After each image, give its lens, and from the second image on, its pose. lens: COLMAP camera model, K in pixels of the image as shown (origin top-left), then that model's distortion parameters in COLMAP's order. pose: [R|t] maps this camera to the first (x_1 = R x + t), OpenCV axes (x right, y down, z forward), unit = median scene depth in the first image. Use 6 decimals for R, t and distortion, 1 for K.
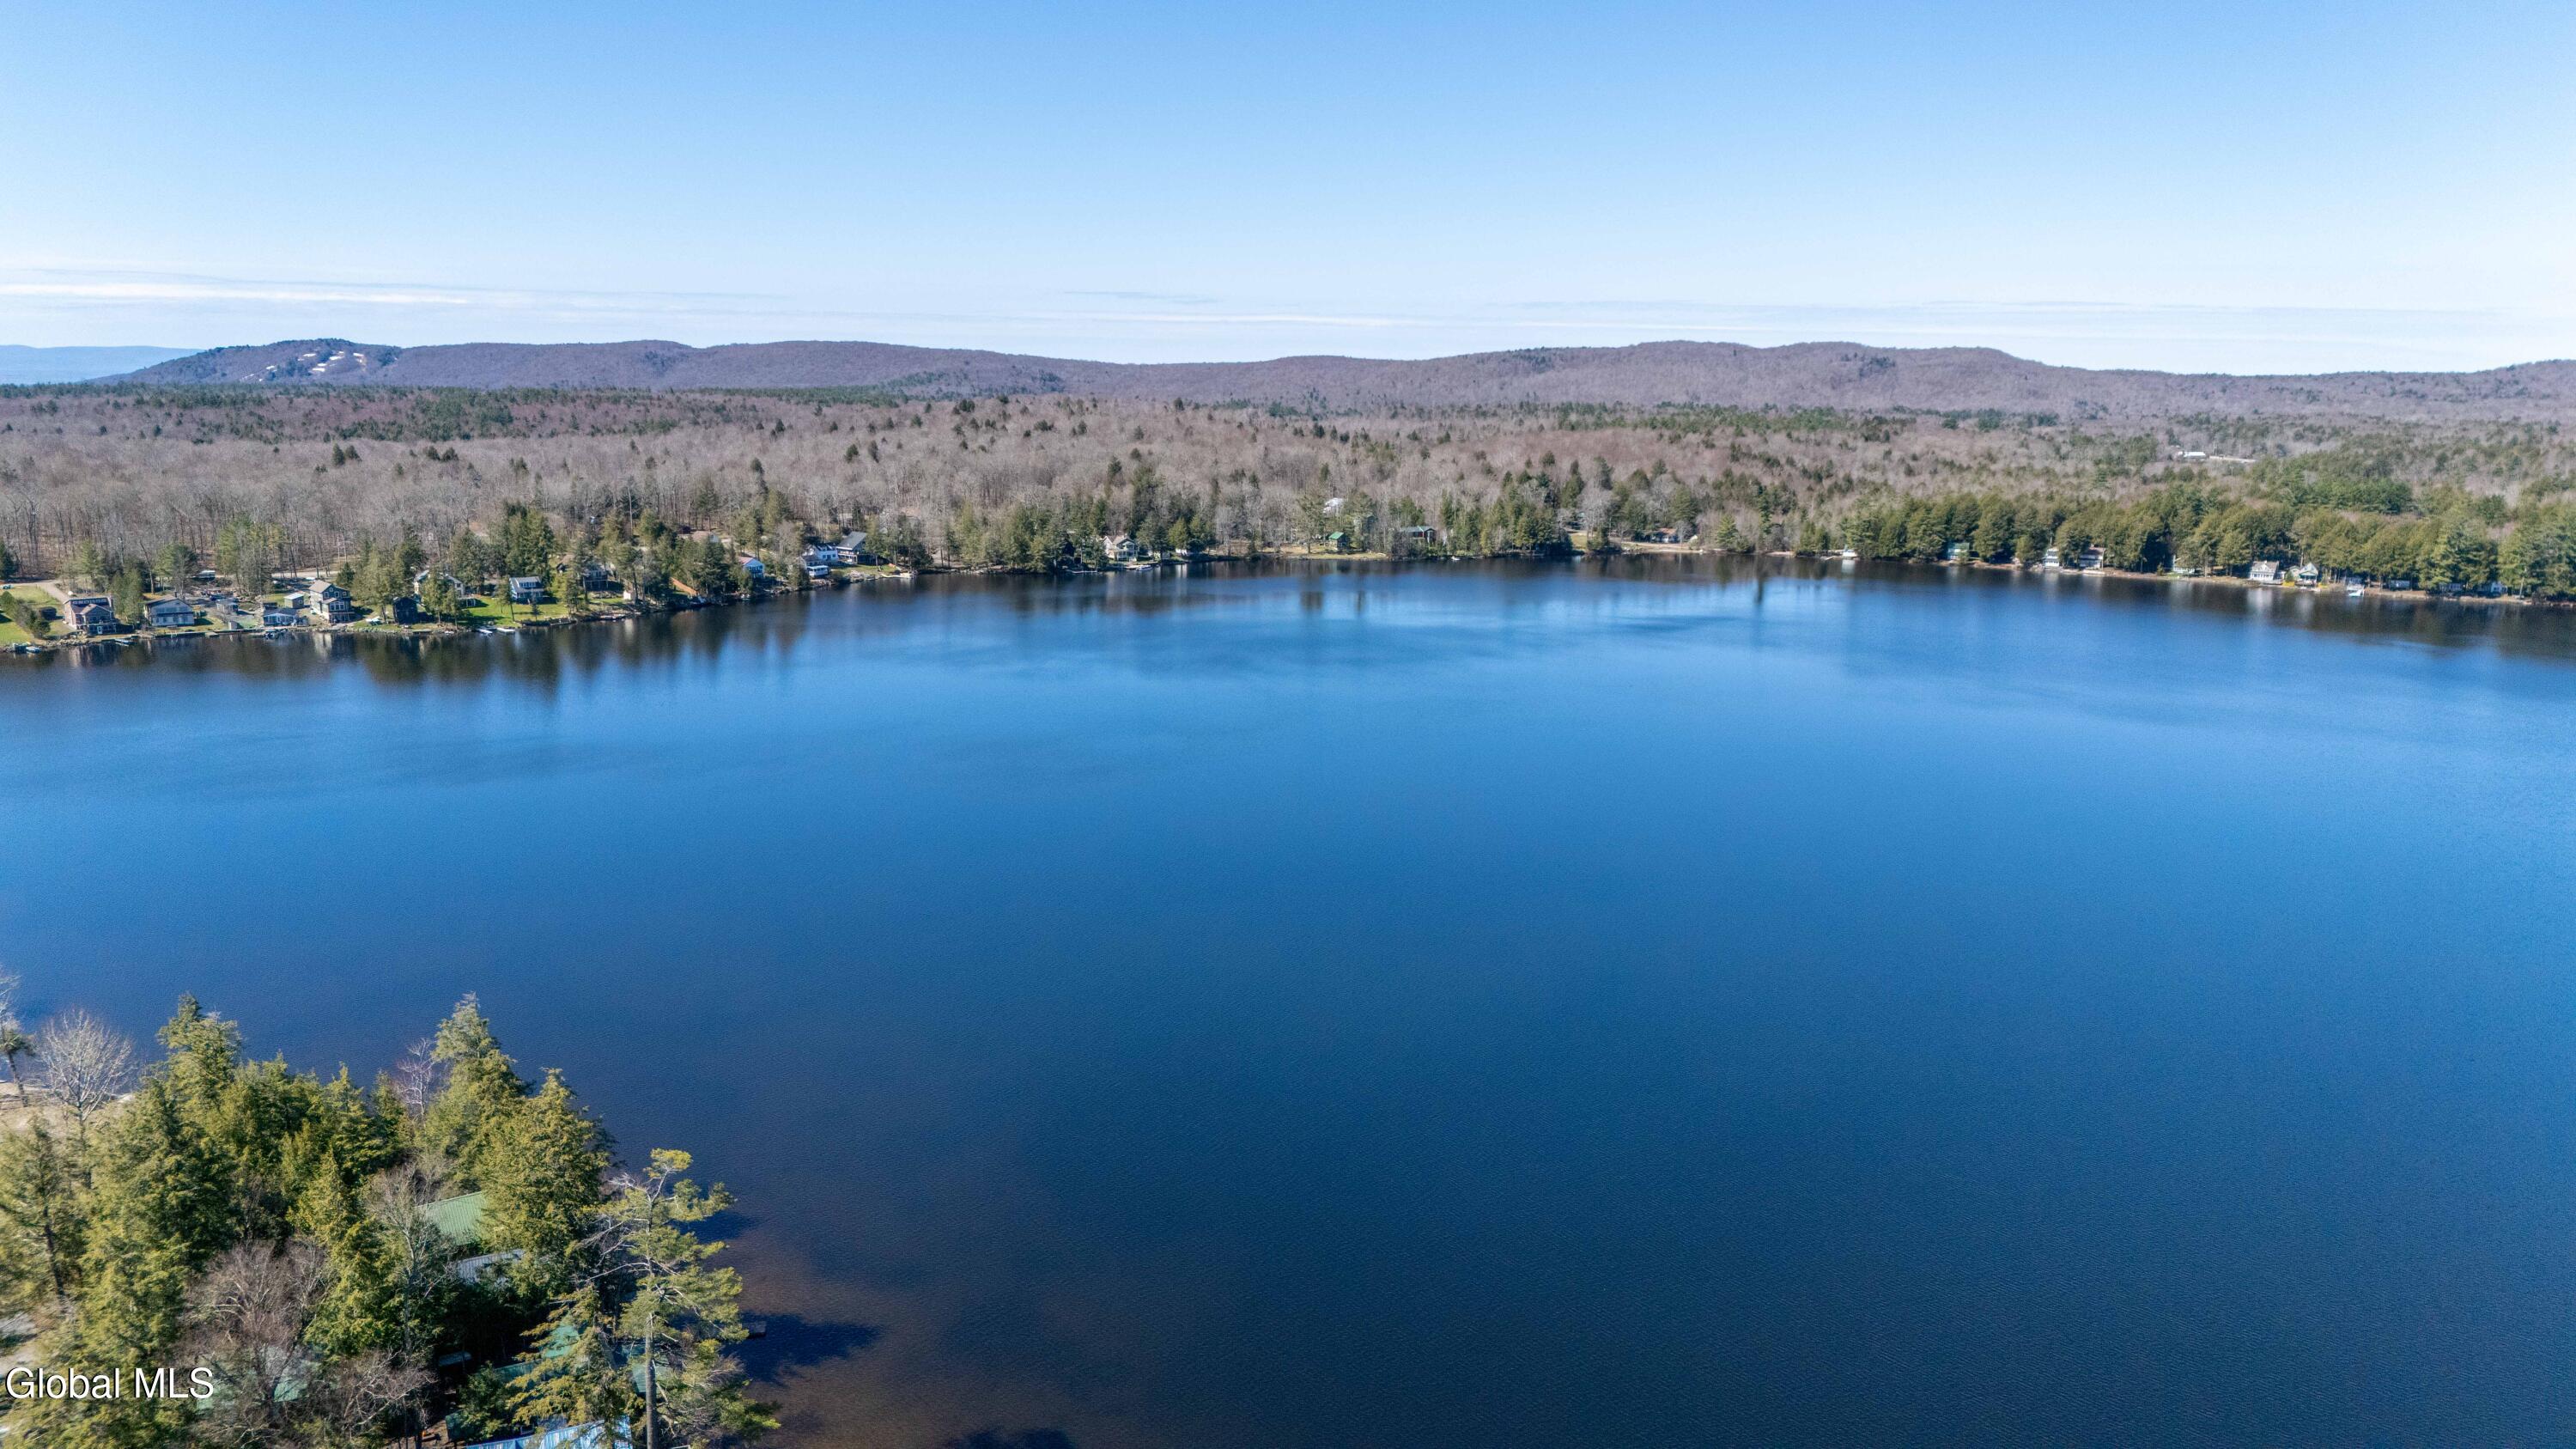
lens RADIAL K [[1851.4, 0, 1279.7], [0, 1851.4, 704.7], [0, 0, 1]] dist [0.055272, -0.054211]
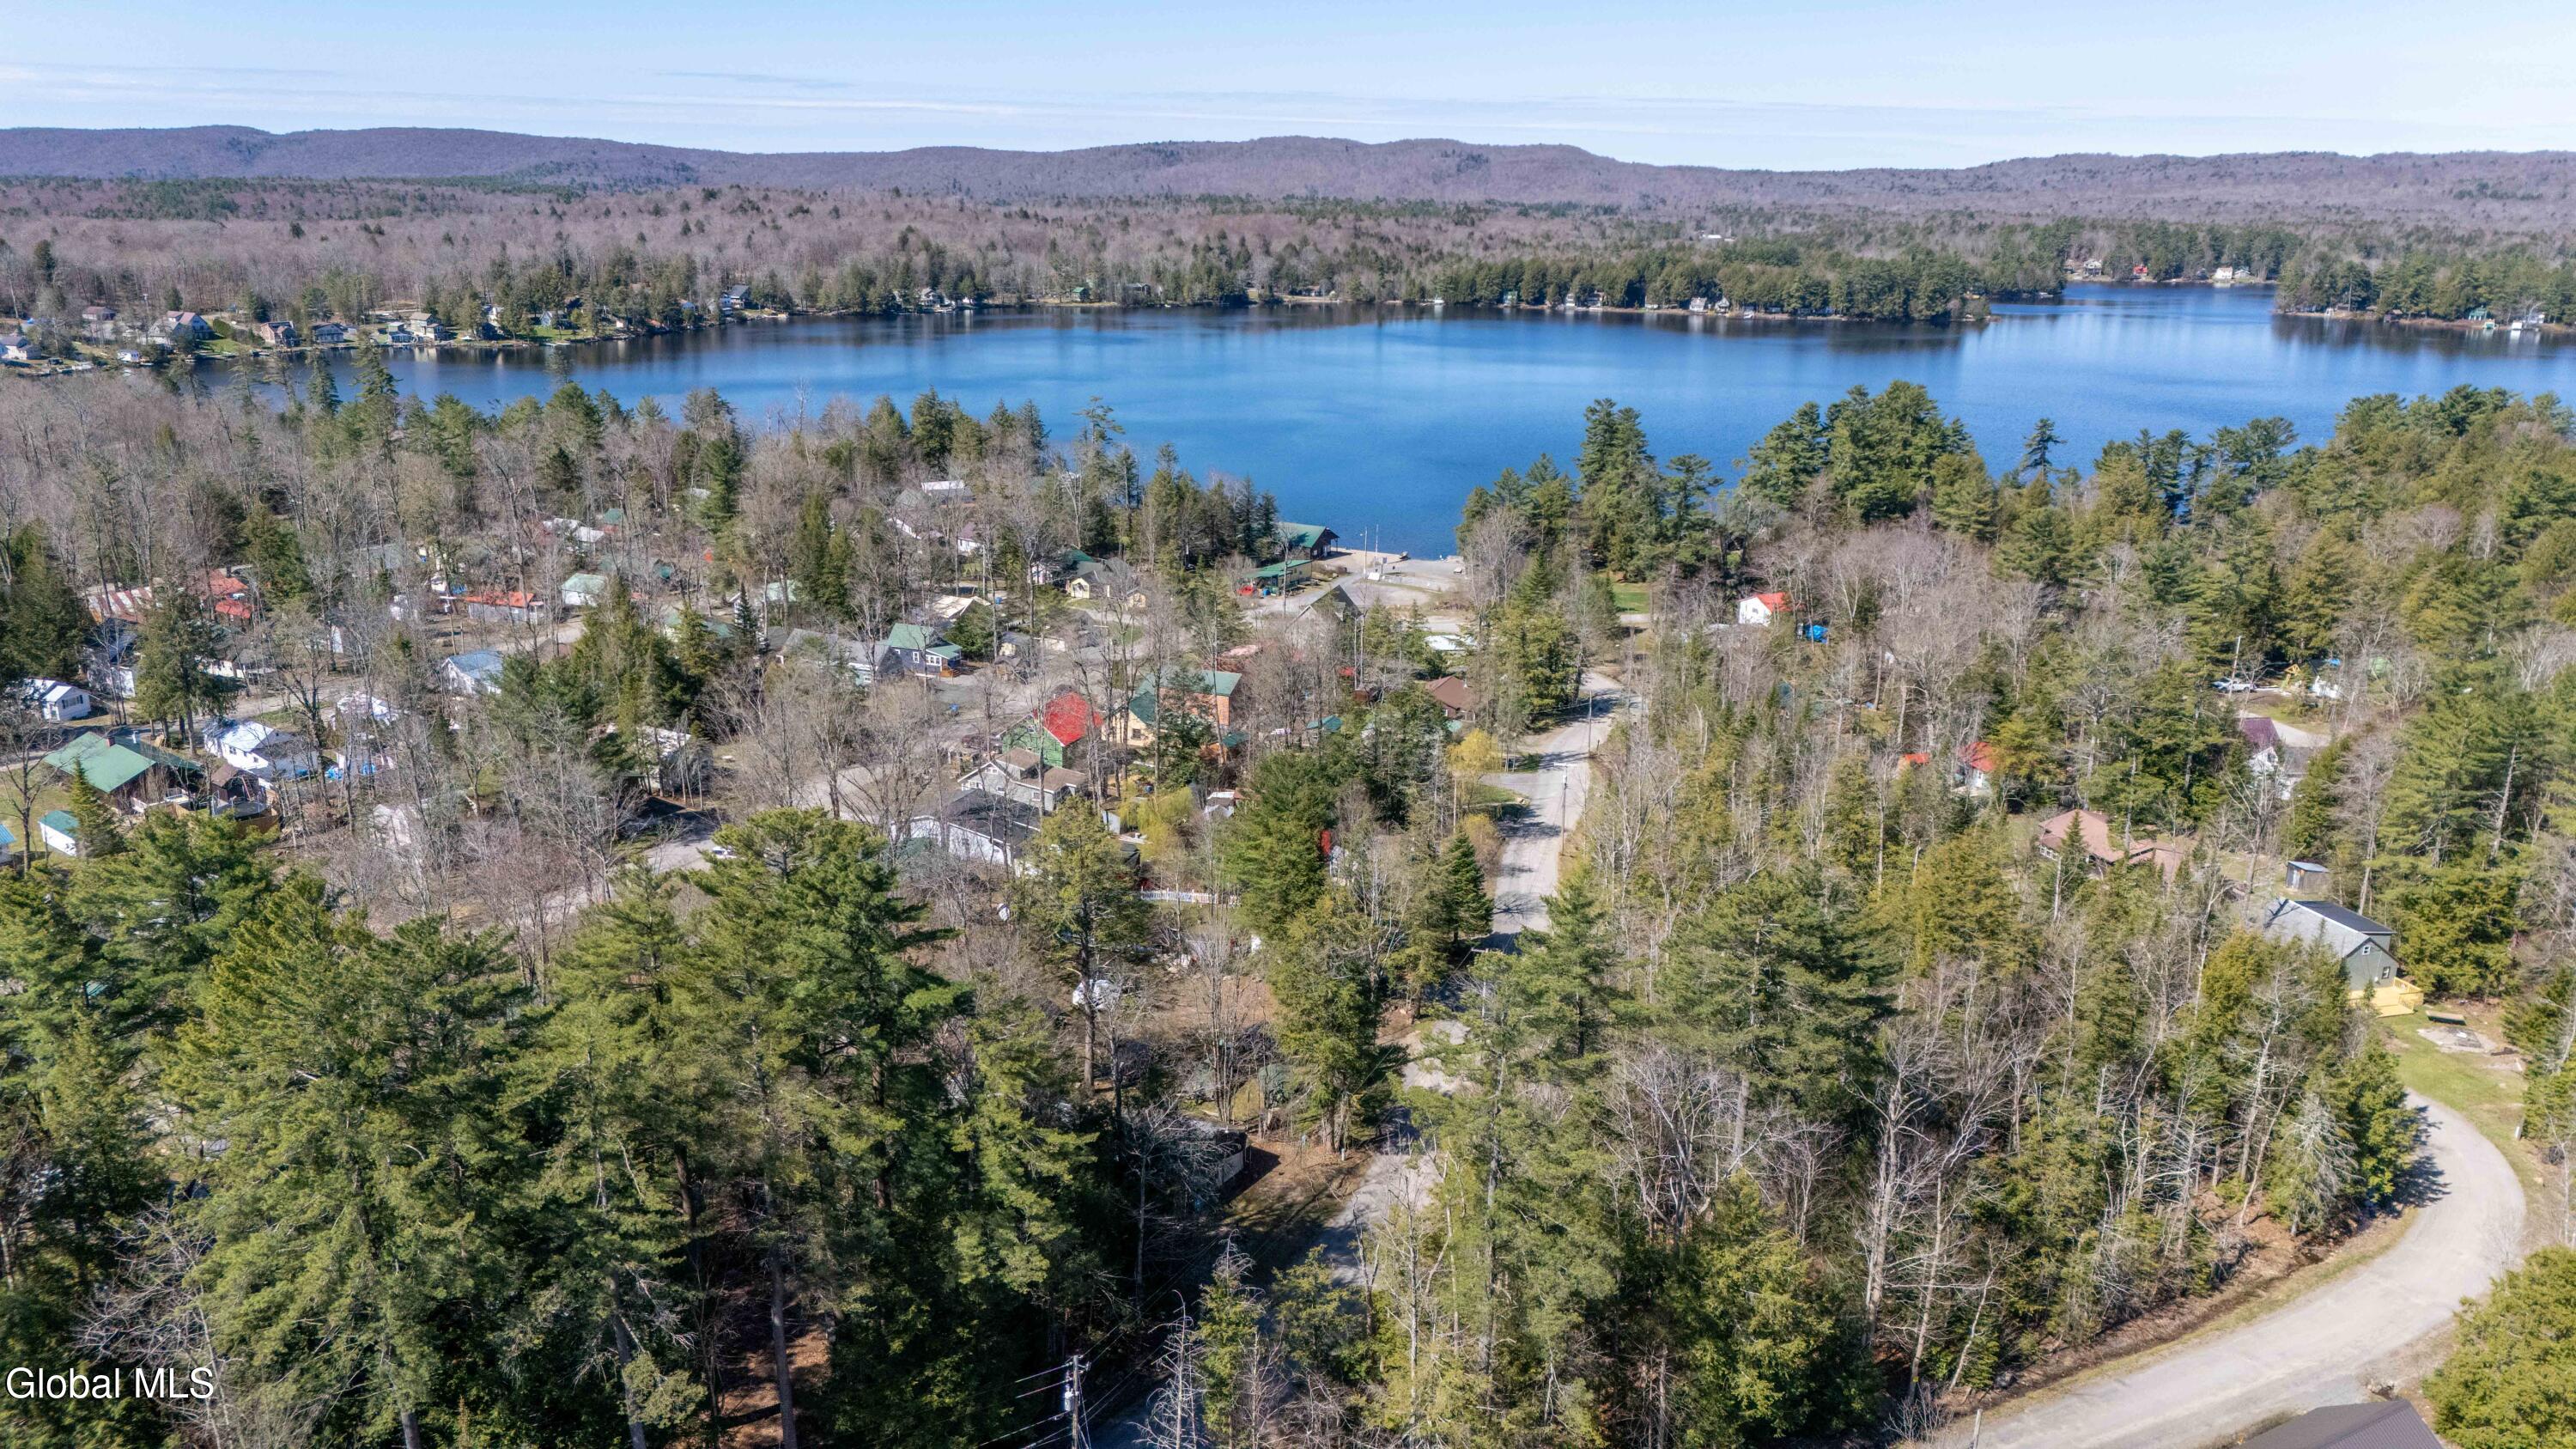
lens RADIAL K [[1851.4, 0, 1298.6], [0, 1851.4, 713.2], [0, 0, 1]] dist [0.055272, -0.054211]
pose [[0.977463, -0.056922, 0.203286, -0.096761], [0.034383, 0.993030, 0.112735, 0.063043], [-0.208286, -0.103205, 0.972608, -0.358971]]
